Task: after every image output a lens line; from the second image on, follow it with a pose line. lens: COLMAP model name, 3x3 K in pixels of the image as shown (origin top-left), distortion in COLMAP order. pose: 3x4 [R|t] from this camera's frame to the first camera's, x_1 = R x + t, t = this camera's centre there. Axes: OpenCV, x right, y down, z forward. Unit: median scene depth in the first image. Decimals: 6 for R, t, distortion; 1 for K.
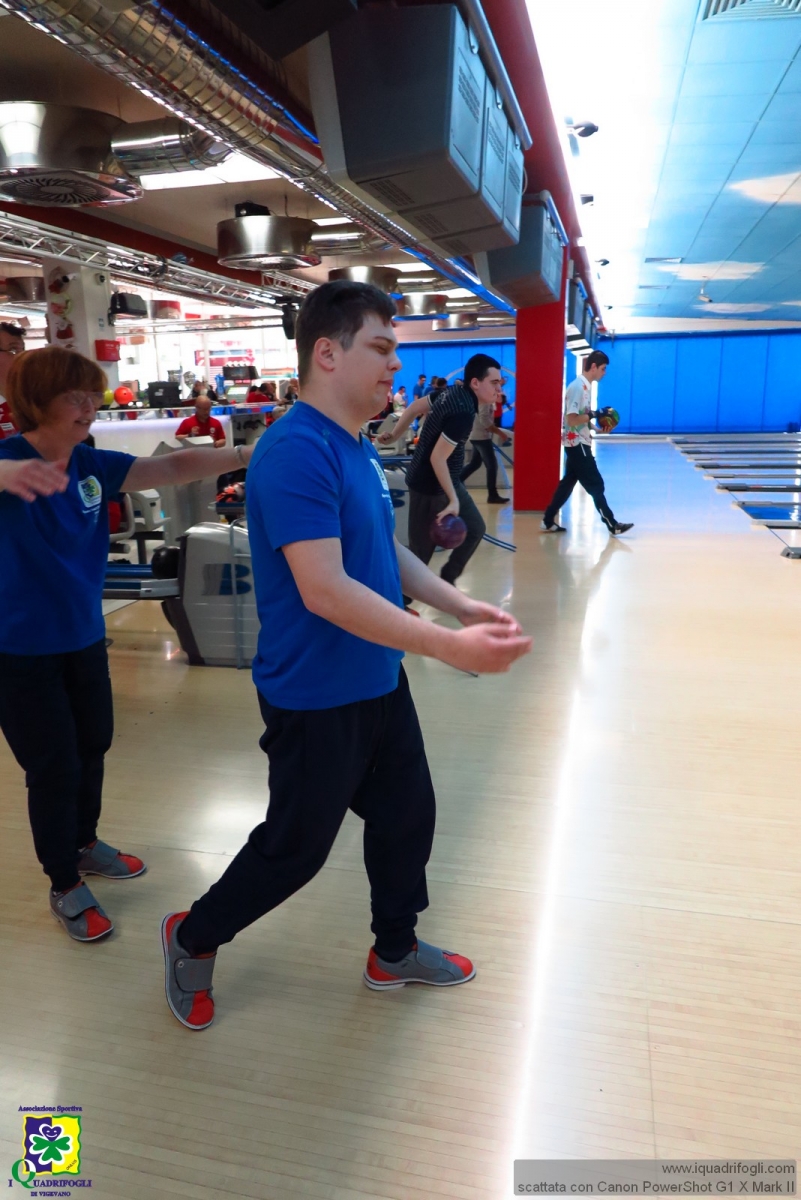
lens RADIAL K [[826.7, 0, 380.1], [0, 826.7, 600.4], [0, 0, 1]] dist [-0.003263, 0.023488]
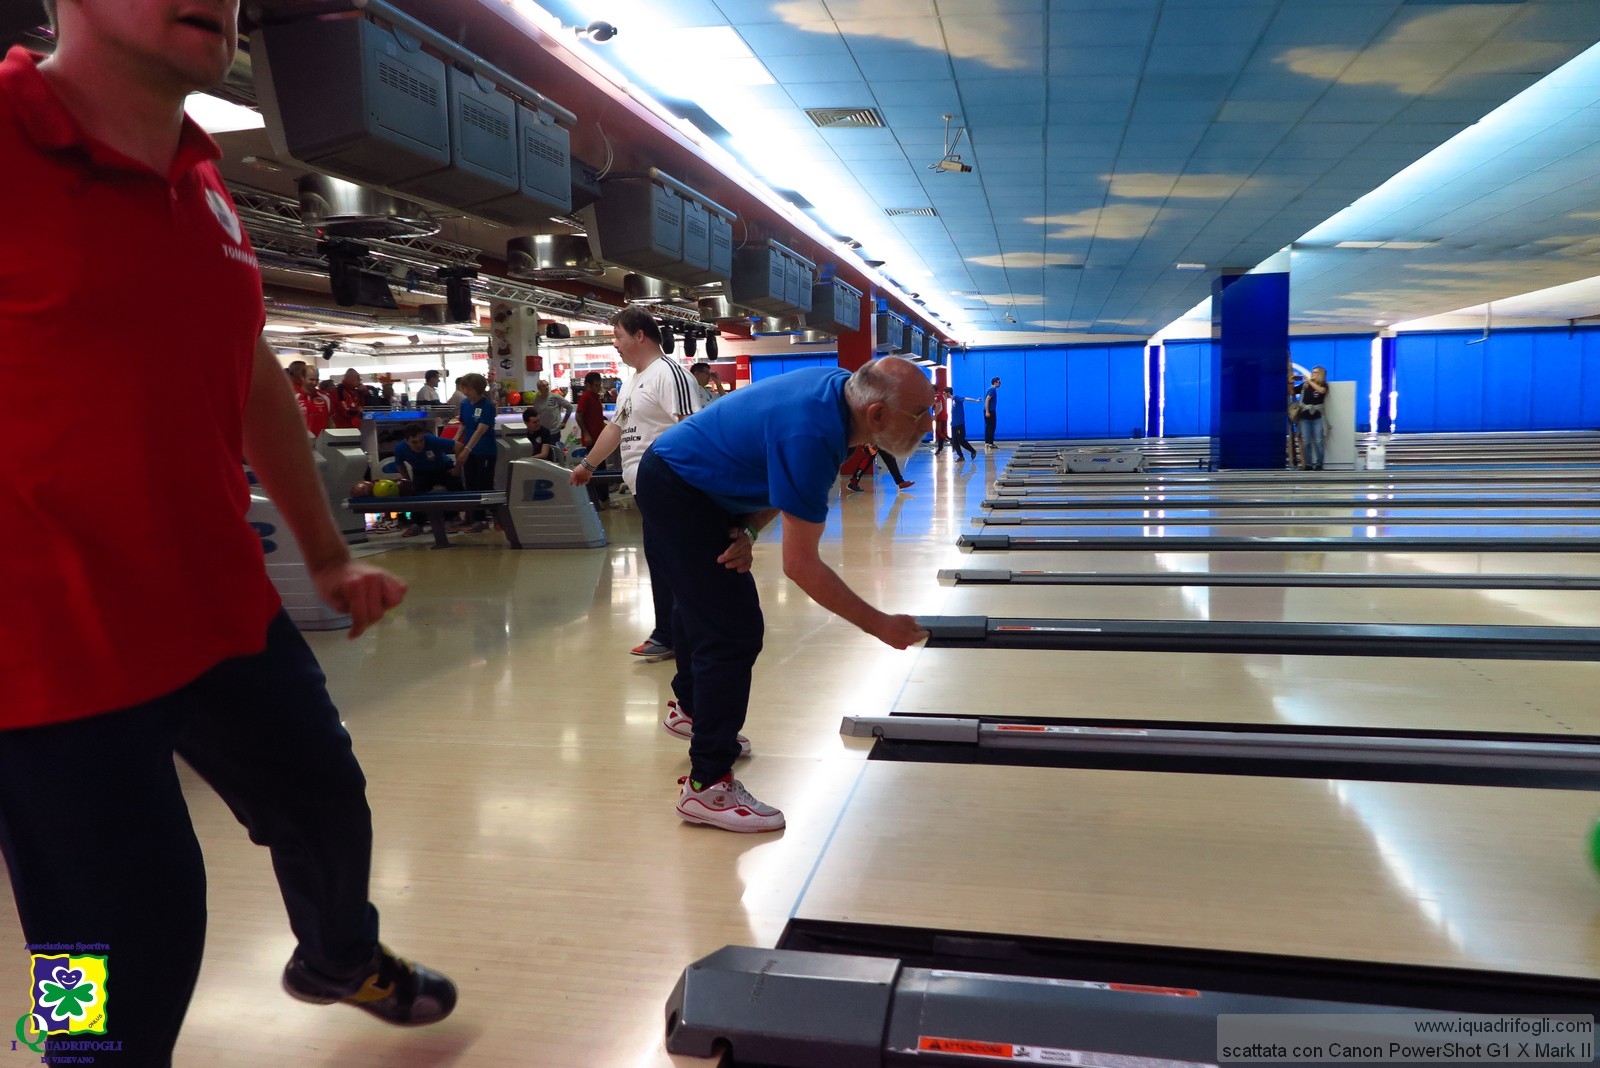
lens RADIAL K [[1102.3, 0, 800.0], [0, 1102.3, 534.0], [0, 0, 1]] dist [-0.003263, 0.023488]
pose [[0.998535, -0.013286, 0.052448, -0.001491], [0.020493, 0.990027, -0.139377, 0.156983], [-0.050073, 0.140248, 0.988849, -0.513283]]
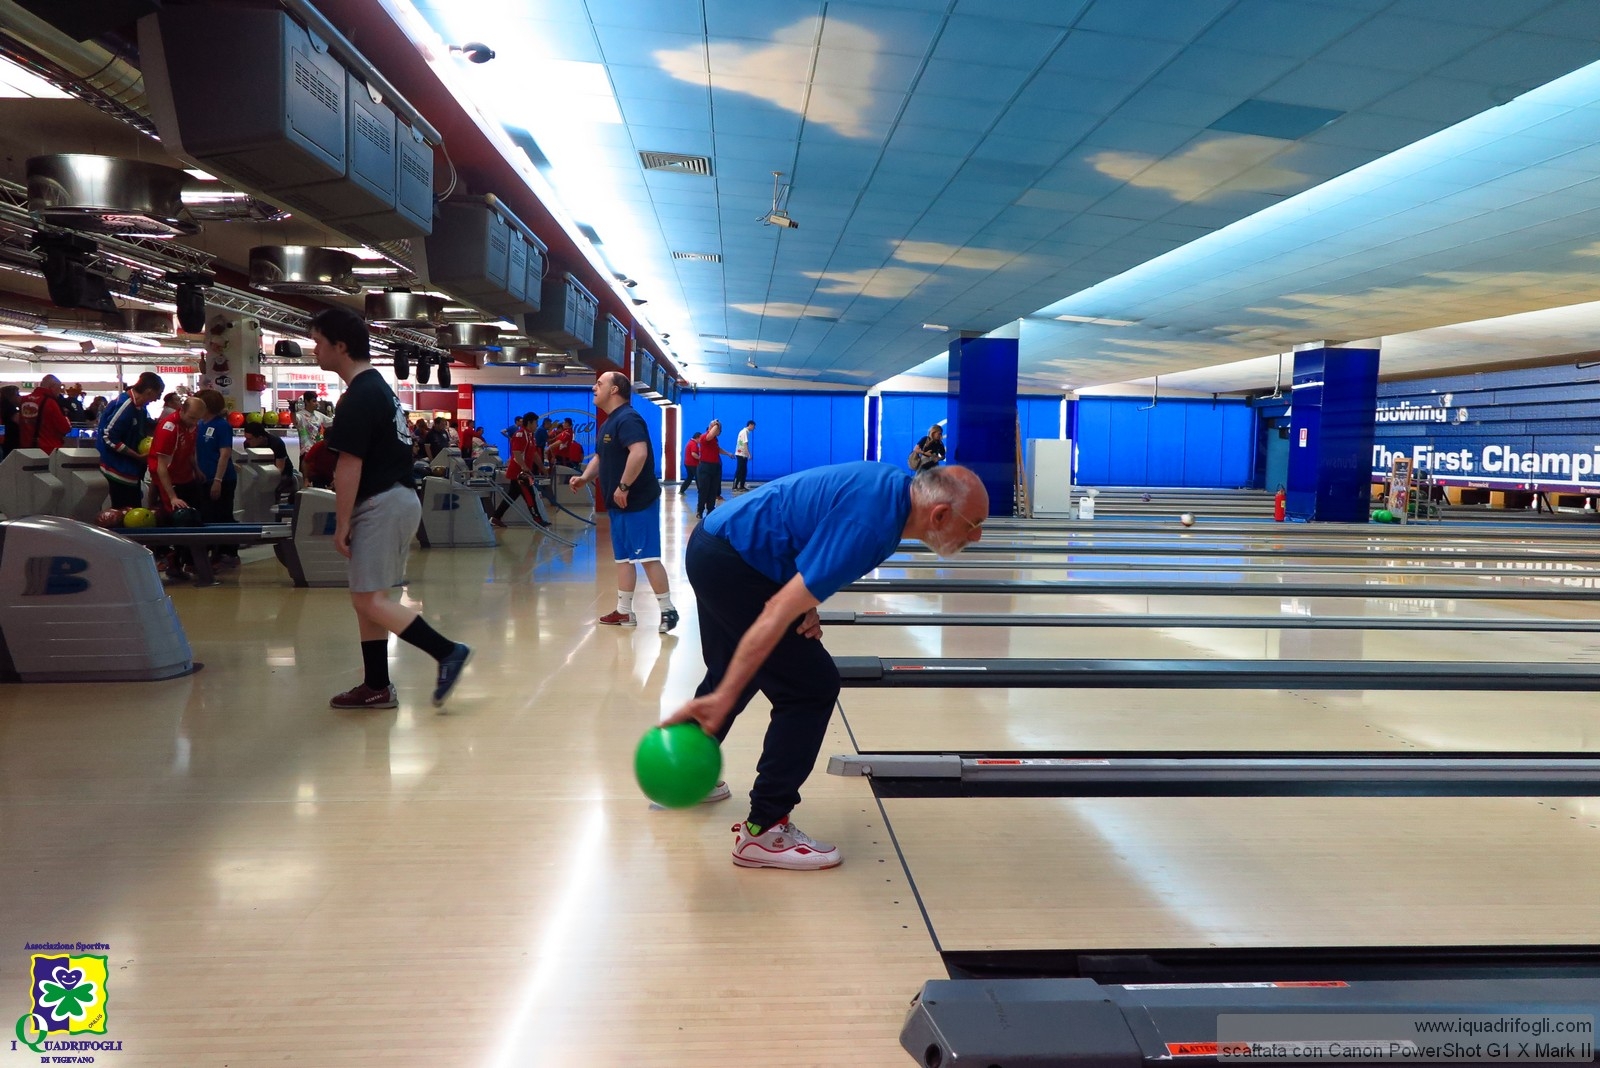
lens RADIAL K [[1105.6, 0, 800.0], [0, 1105.6, 534.0], [0, 0, 1]] dist [0.004616, 0.003627]
pose [[0.946789, 0.006575, 0.321788, -0.069005], [0.048631, 0.985391, -0.163219, 0.153751], [-0.318160, 0.170183, 0.932637, -0.508401]]
